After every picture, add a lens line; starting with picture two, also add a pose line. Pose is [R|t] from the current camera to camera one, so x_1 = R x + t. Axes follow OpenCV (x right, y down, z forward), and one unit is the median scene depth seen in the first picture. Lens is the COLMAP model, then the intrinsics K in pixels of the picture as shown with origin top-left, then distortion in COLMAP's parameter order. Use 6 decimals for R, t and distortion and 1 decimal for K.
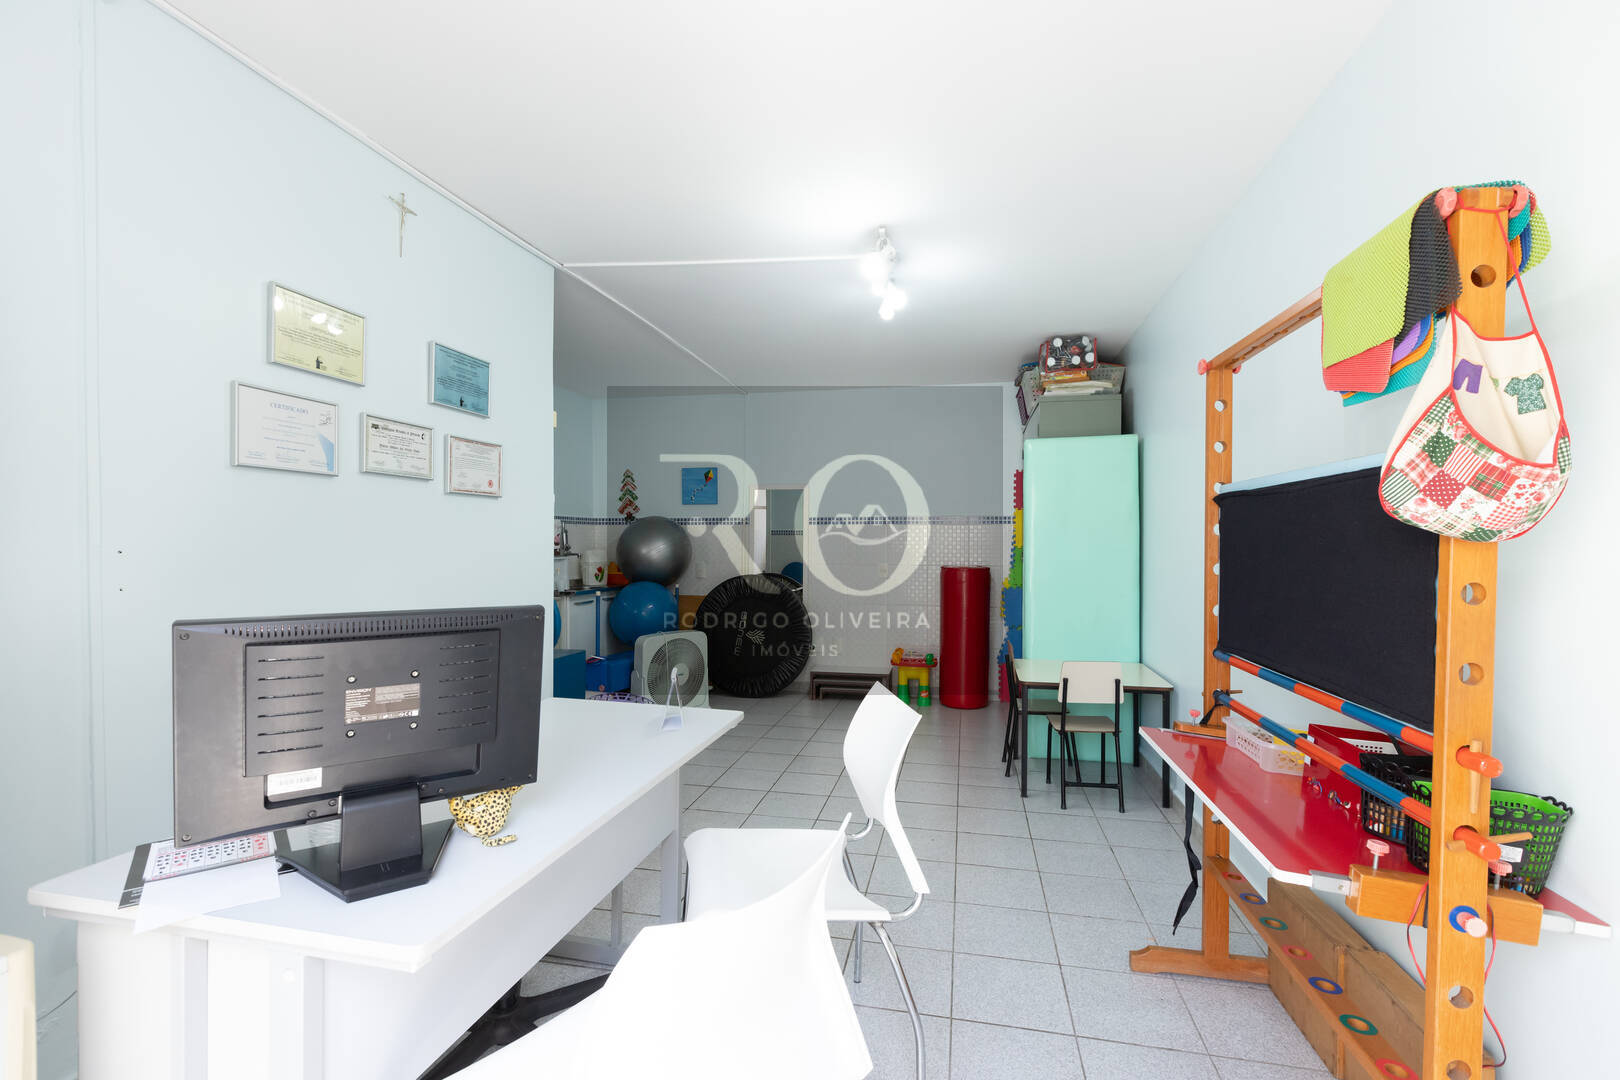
lens RADIAL K [[744.0, 0, 804.0], [0, 744.0, 543.1], [0, 0, 1]] dist [0.008075, -0.002465]
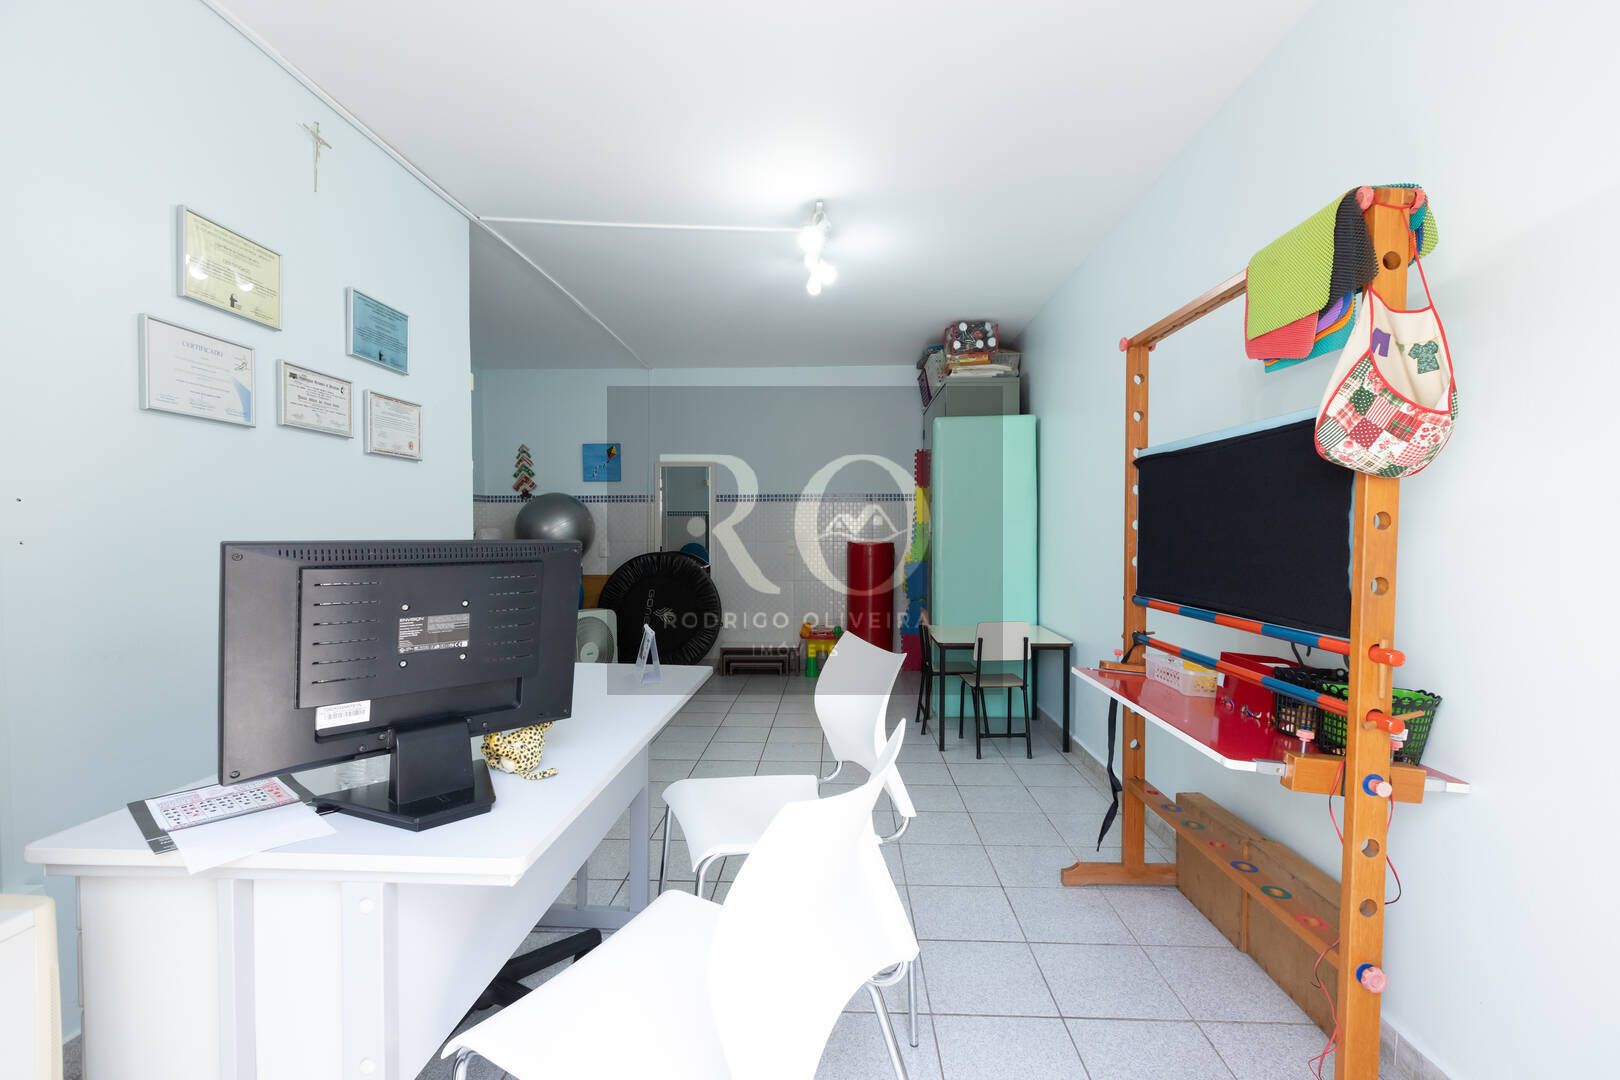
lens RADIAL K [[744.0, 0, 810.5], [0, 744.0, 543.3], [0, 0, 1]] dist [0.008075, -0.002465]
pose [[0.984224, -0.006823, 0.176794, -0.079319], [0.004050, 0.999863, 0.016039, 0.026416], [-0.176879, -0.015070, 0.984117, -0.013145]]
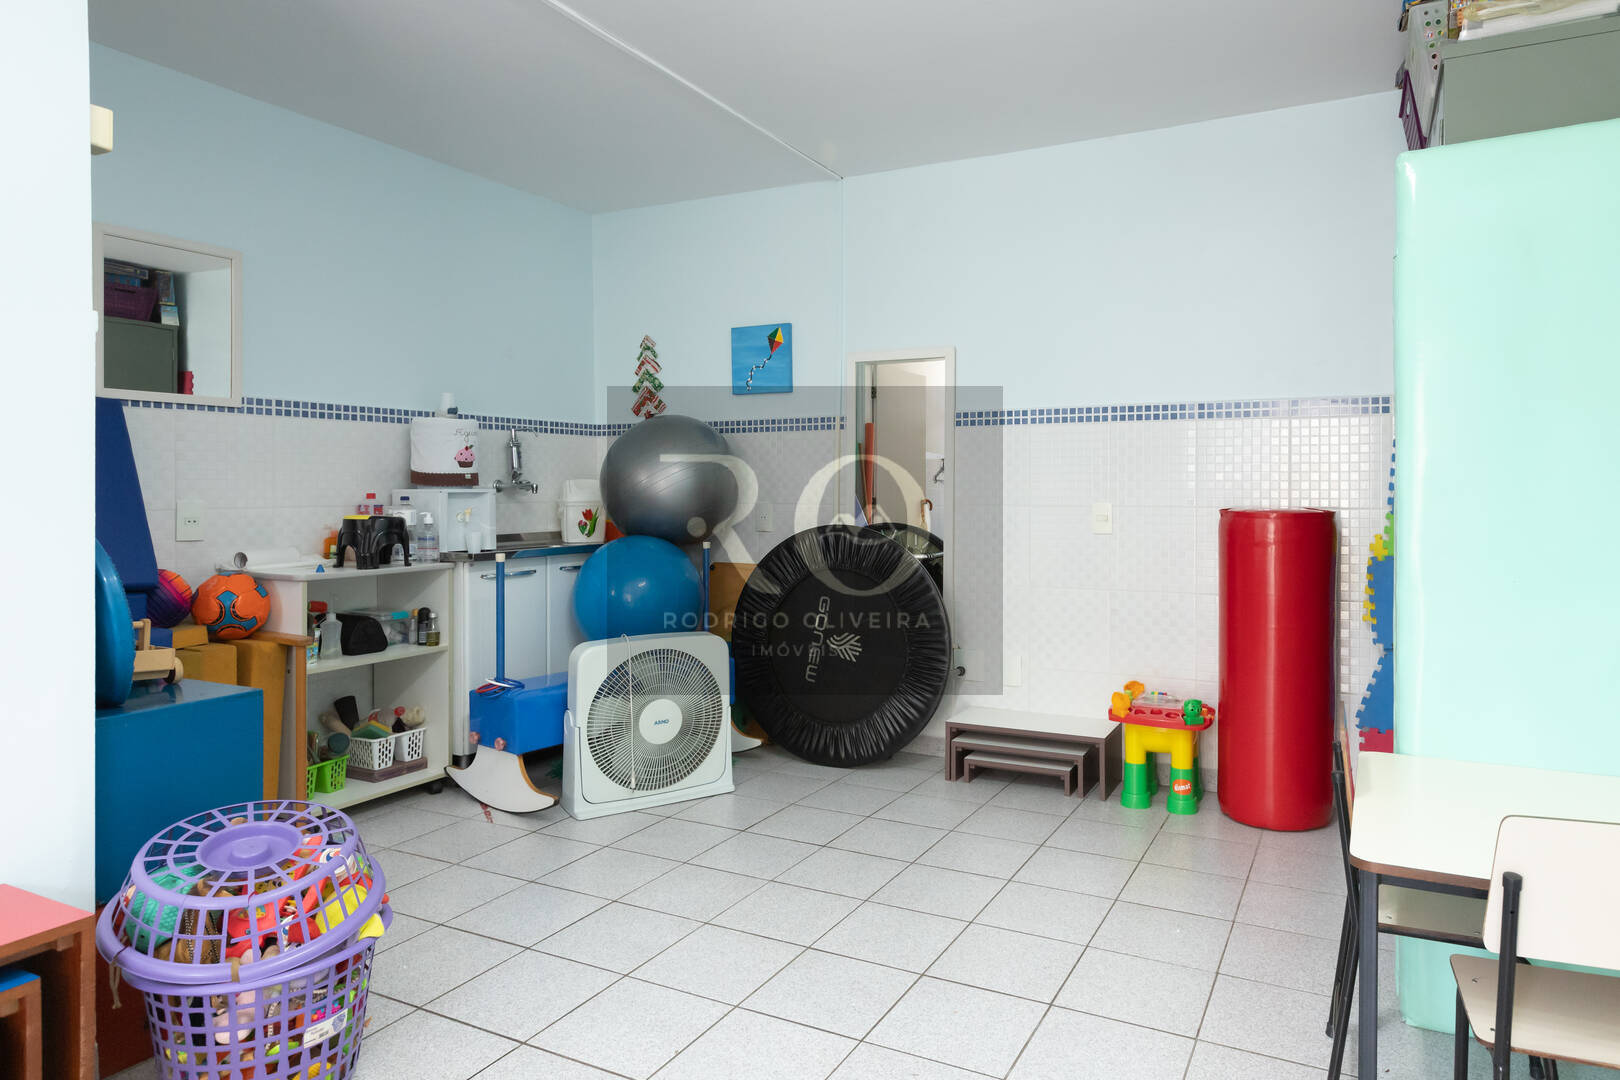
lens RADIAL K [[1016.6, 0, 876.9], [0, 1016.6, 499.7], [0, 0, 1]] dist [0.009928, 0.000584]
pose [[0.971739, 0.001064, -0.236056, 0.202319], [0.001155, 0.999956, 0.009263, 0.031178], [0.236056, -0.009274, 0.971695, 0.550336]]
